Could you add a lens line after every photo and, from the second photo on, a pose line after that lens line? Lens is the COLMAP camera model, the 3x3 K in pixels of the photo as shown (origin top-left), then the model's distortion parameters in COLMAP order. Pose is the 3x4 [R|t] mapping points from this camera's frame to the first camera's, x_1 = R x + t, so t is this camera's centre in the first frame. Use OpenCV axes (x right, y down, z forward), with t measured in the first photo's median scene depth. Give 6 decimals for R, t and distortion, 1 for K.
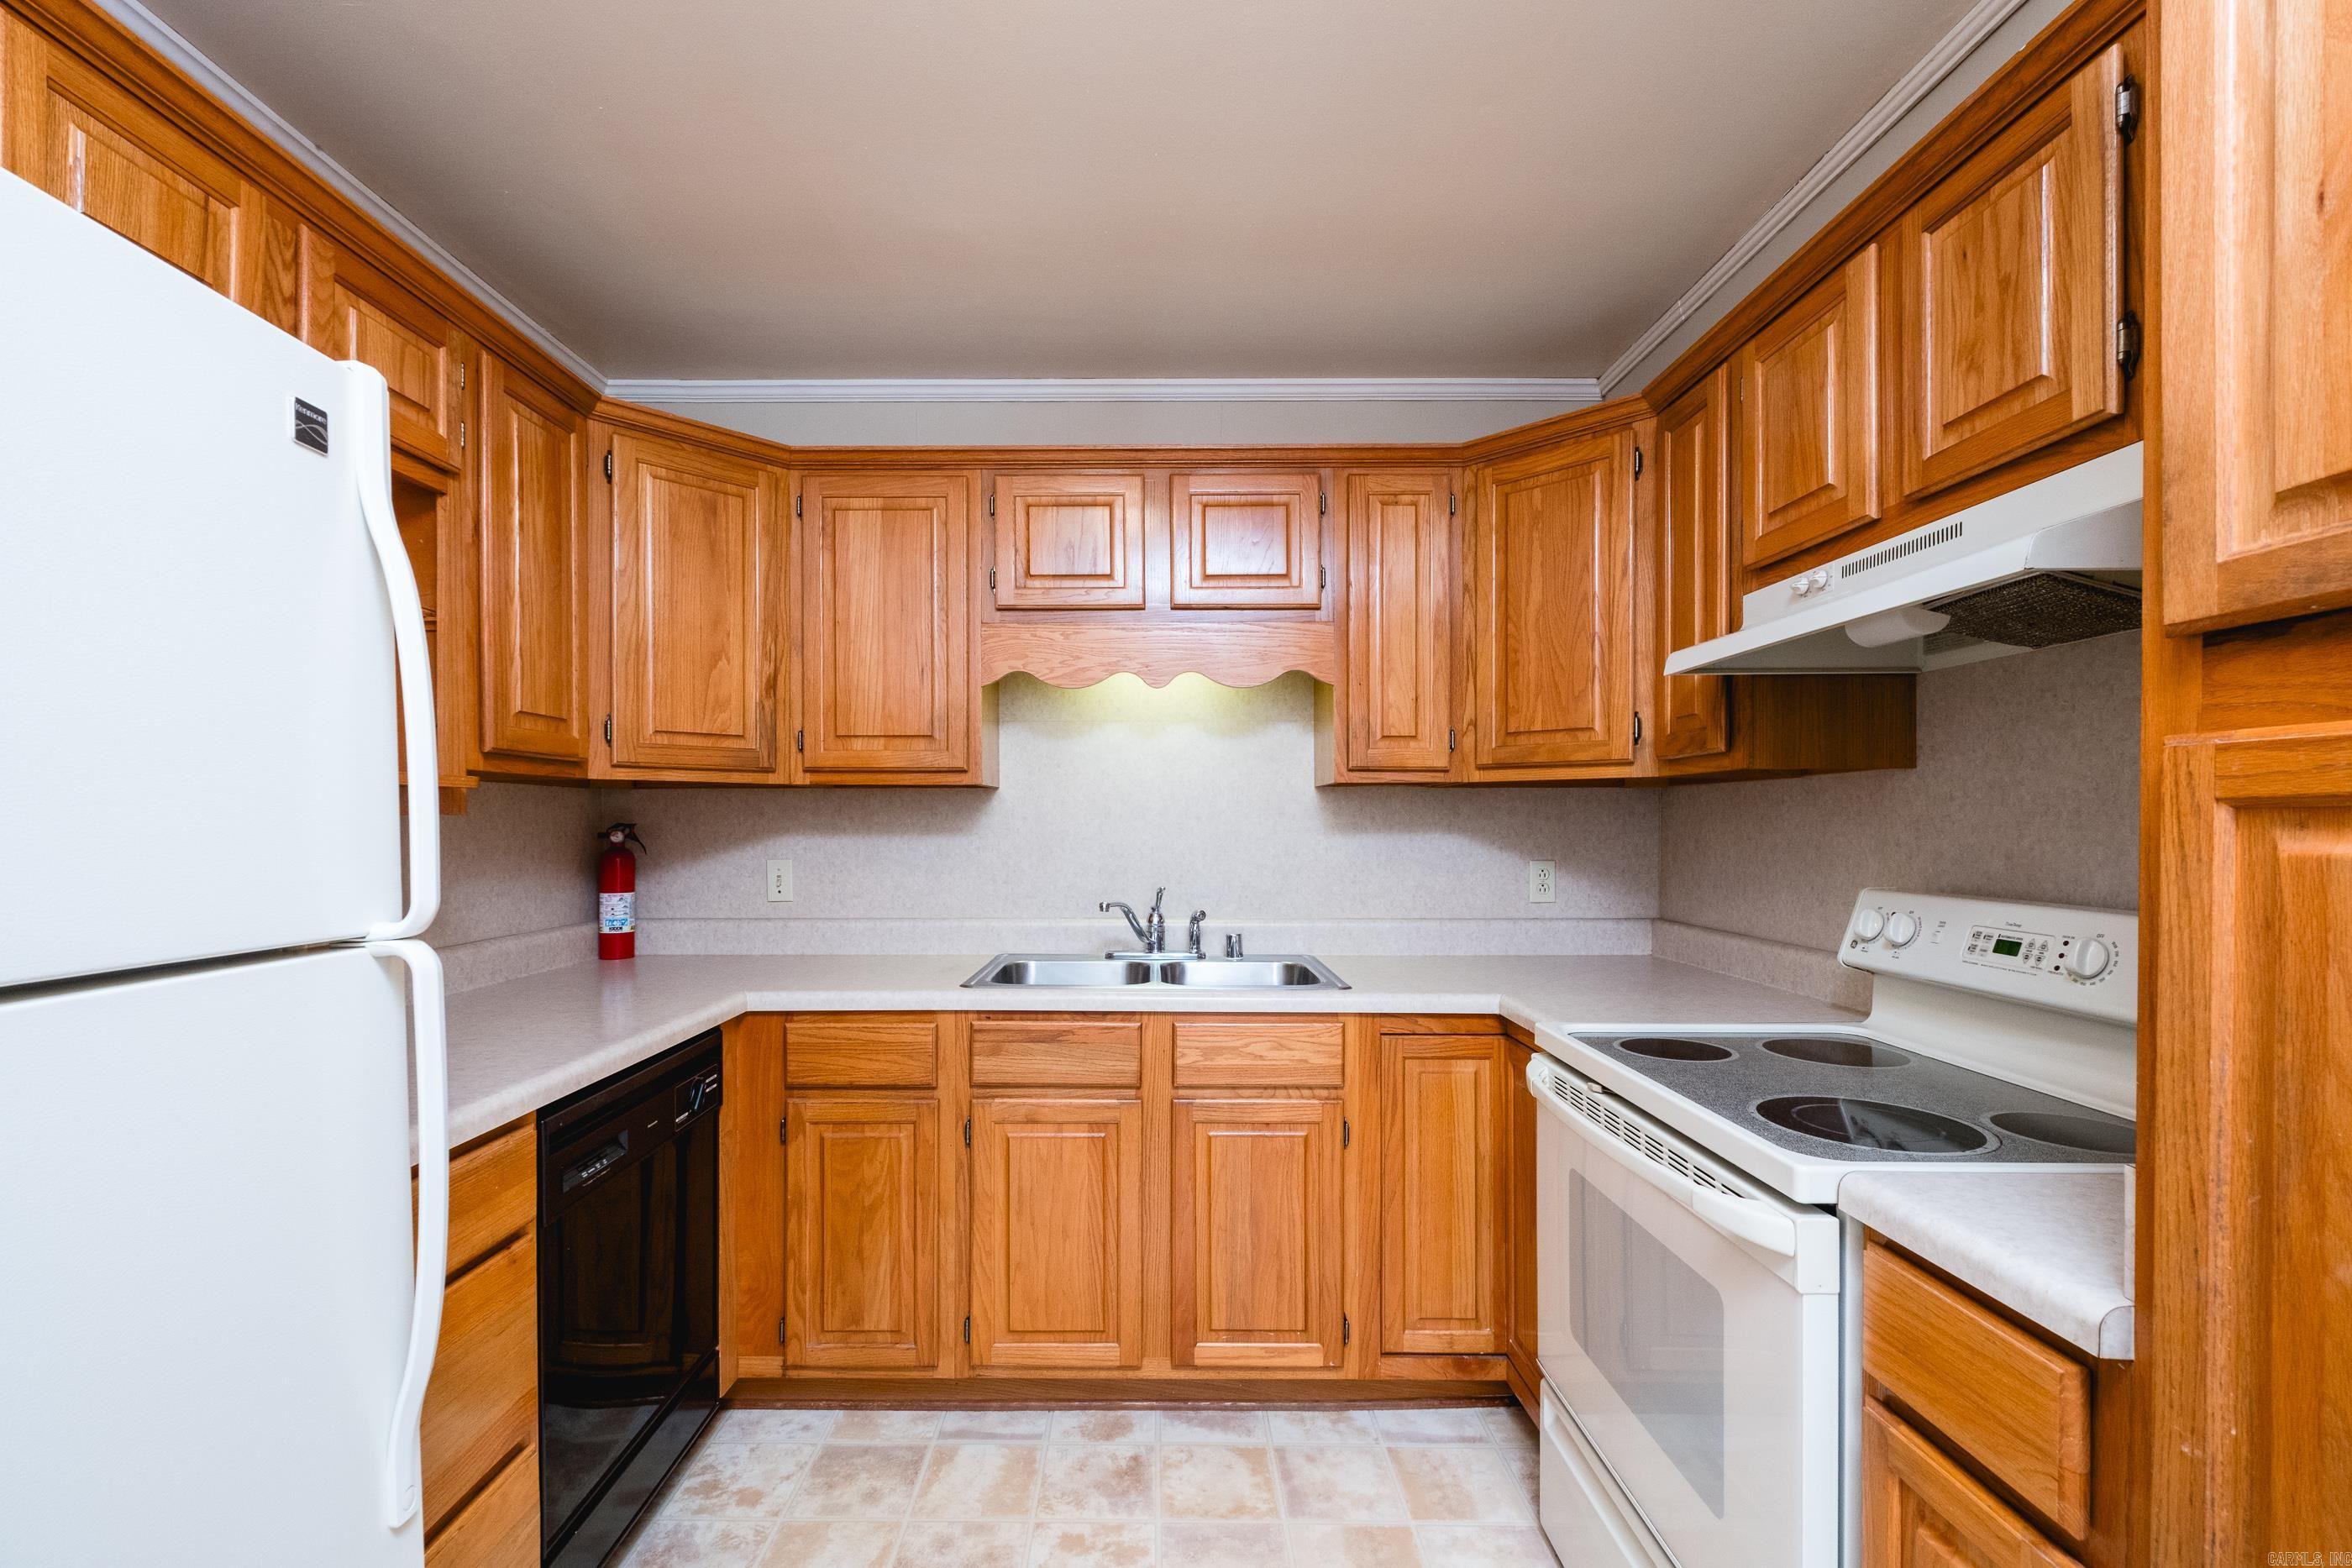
lens RADIAL K [[1033.7, 0, 1134.7], [0, 1033.7, 819.3], [0, 0, 1]] dist [-0.000494, -0.000517]
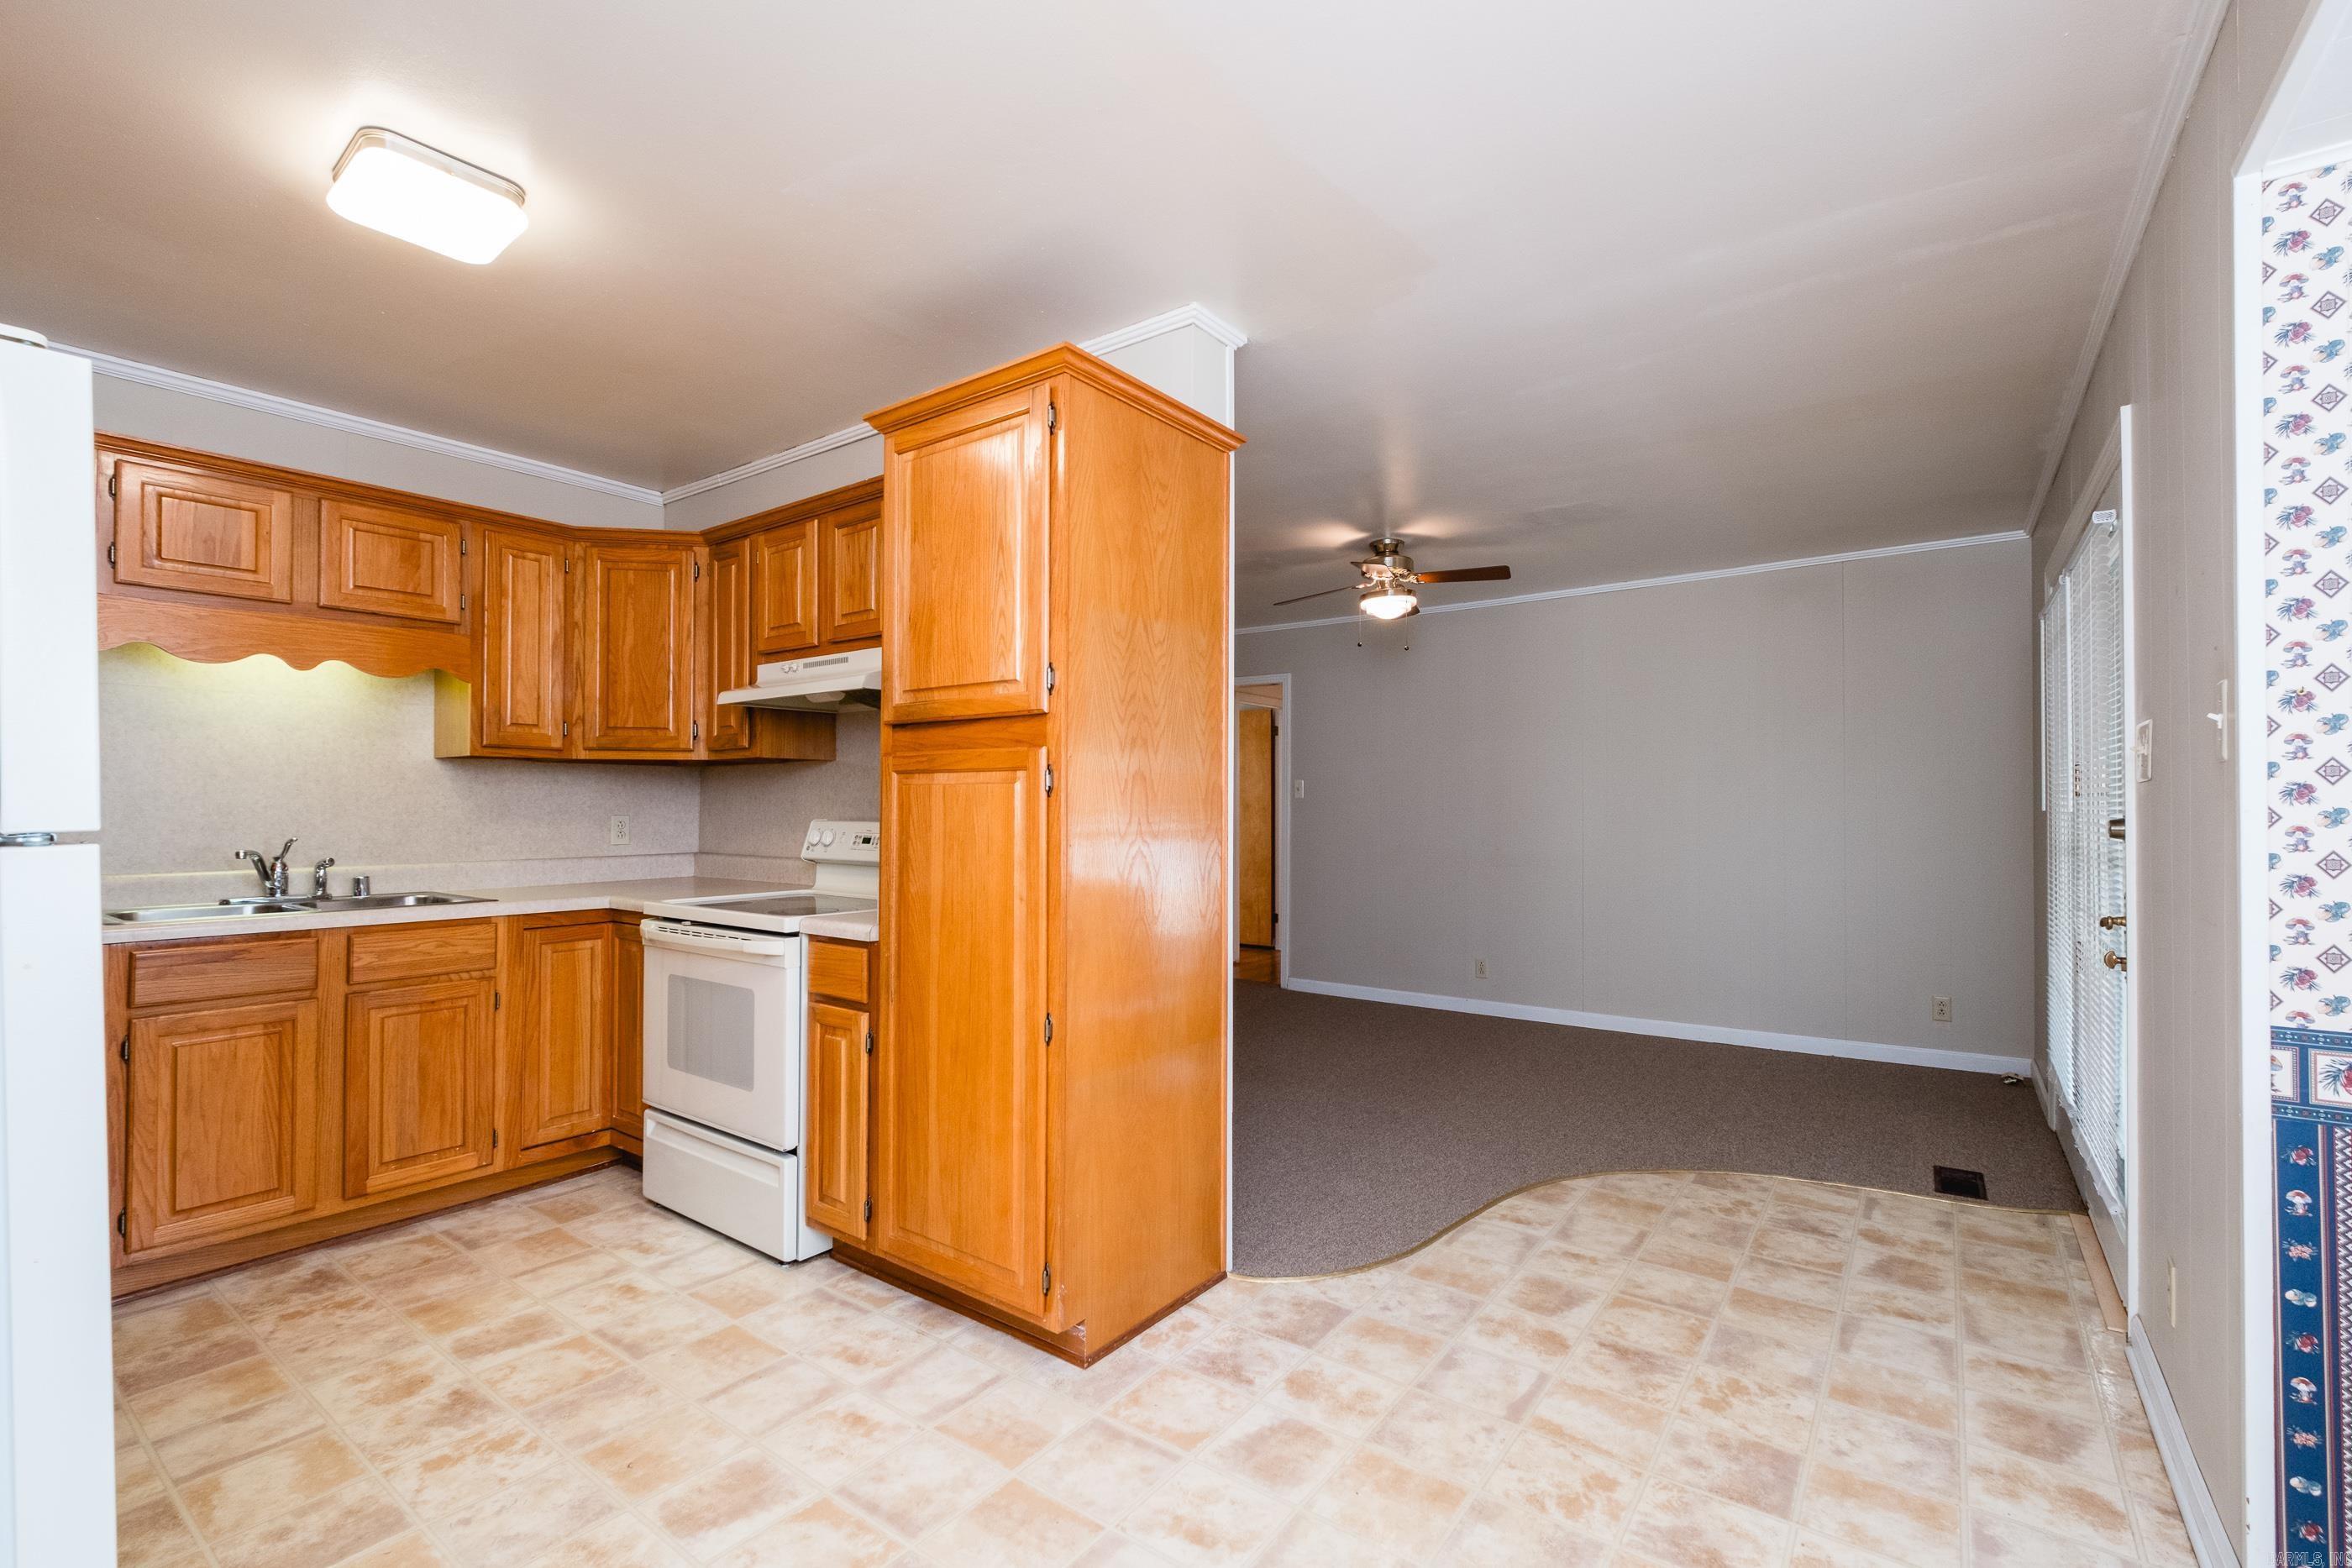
lens RADIAL K [[1022.8, 0, 1184.2], [0, 1022.8, 789.4], [0, 0, 1]] dist [-0.002018, -0.000716]
pose [[0.578592, 0.012519, 0.815521, -0.405928], [-0.001479, 0.999897, -0.014300, 0.030085], [-0.815616, 0.007067, 0.578551, -0.603749]]
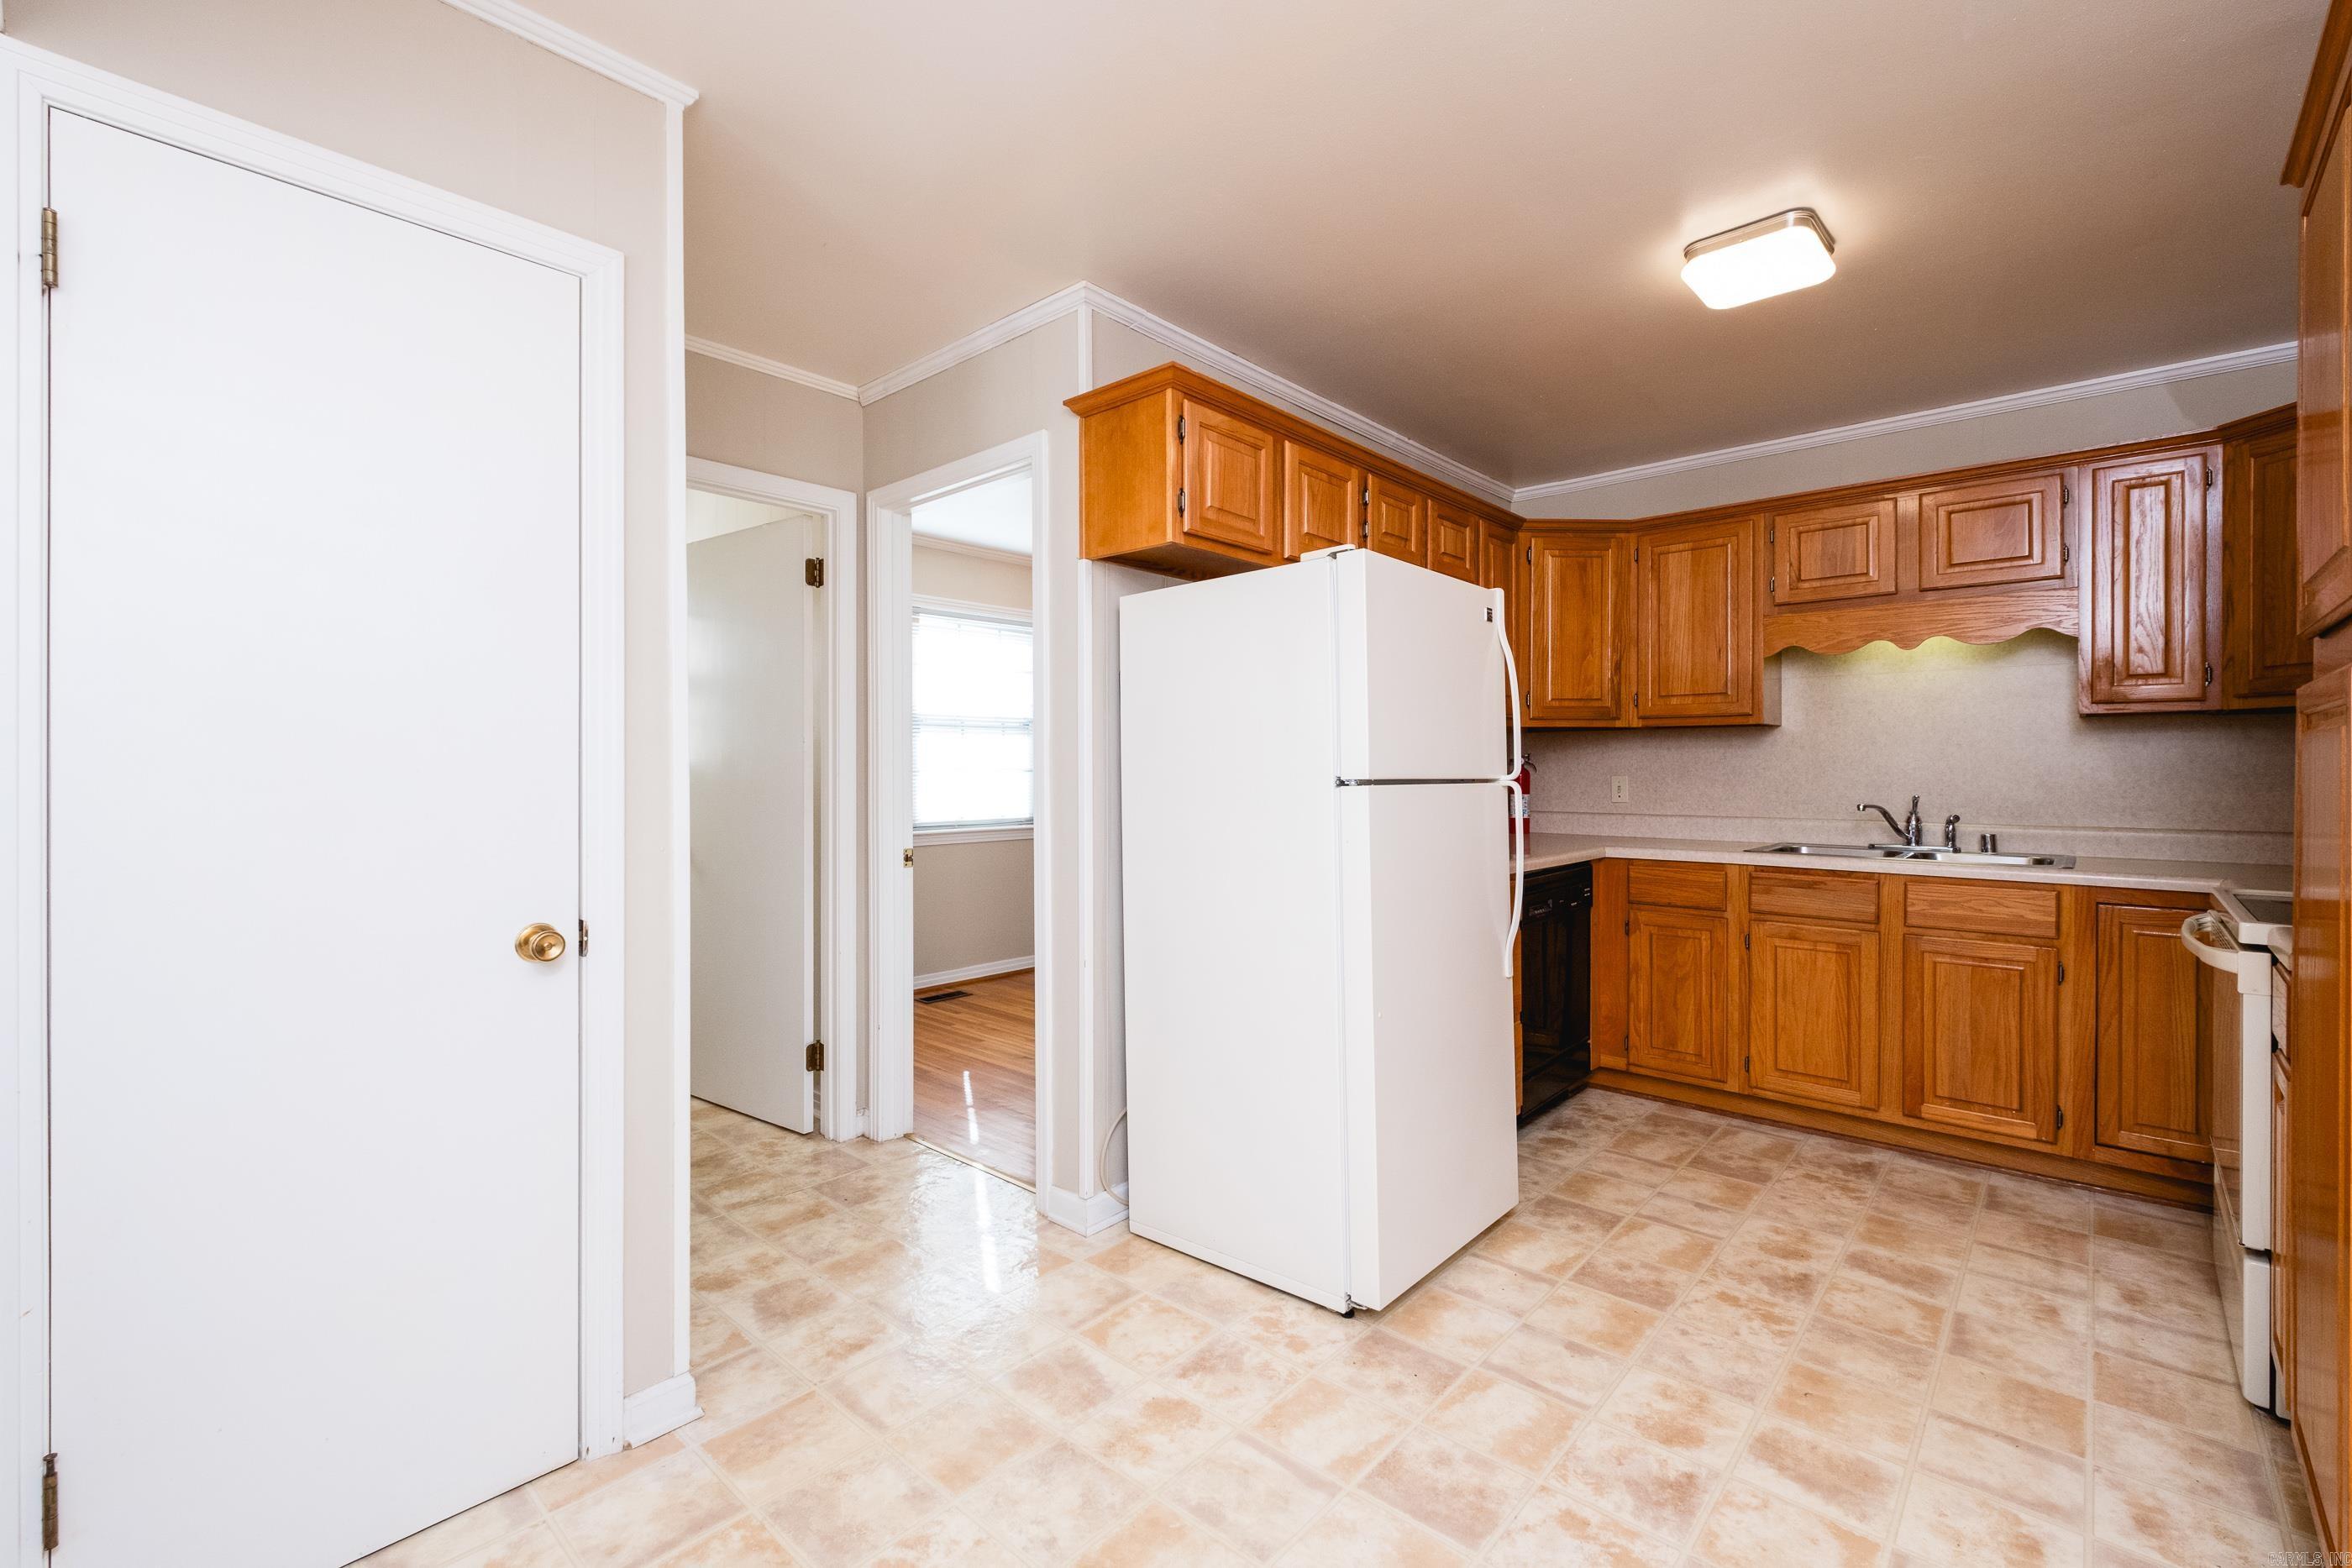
lens RADIAL K [[1015.3, 0, 1184.8], [0, 1015.3, 777.0], [0, 0, 1]] dist [0.001777, -0.000375]
pose [[0.759299, 0.004957, -0.650723, 0.199269], [0.002116, 0.999947, 0.010086, 0.031049], [0.650738, -0.009036, 0.759248, -0.759196]]
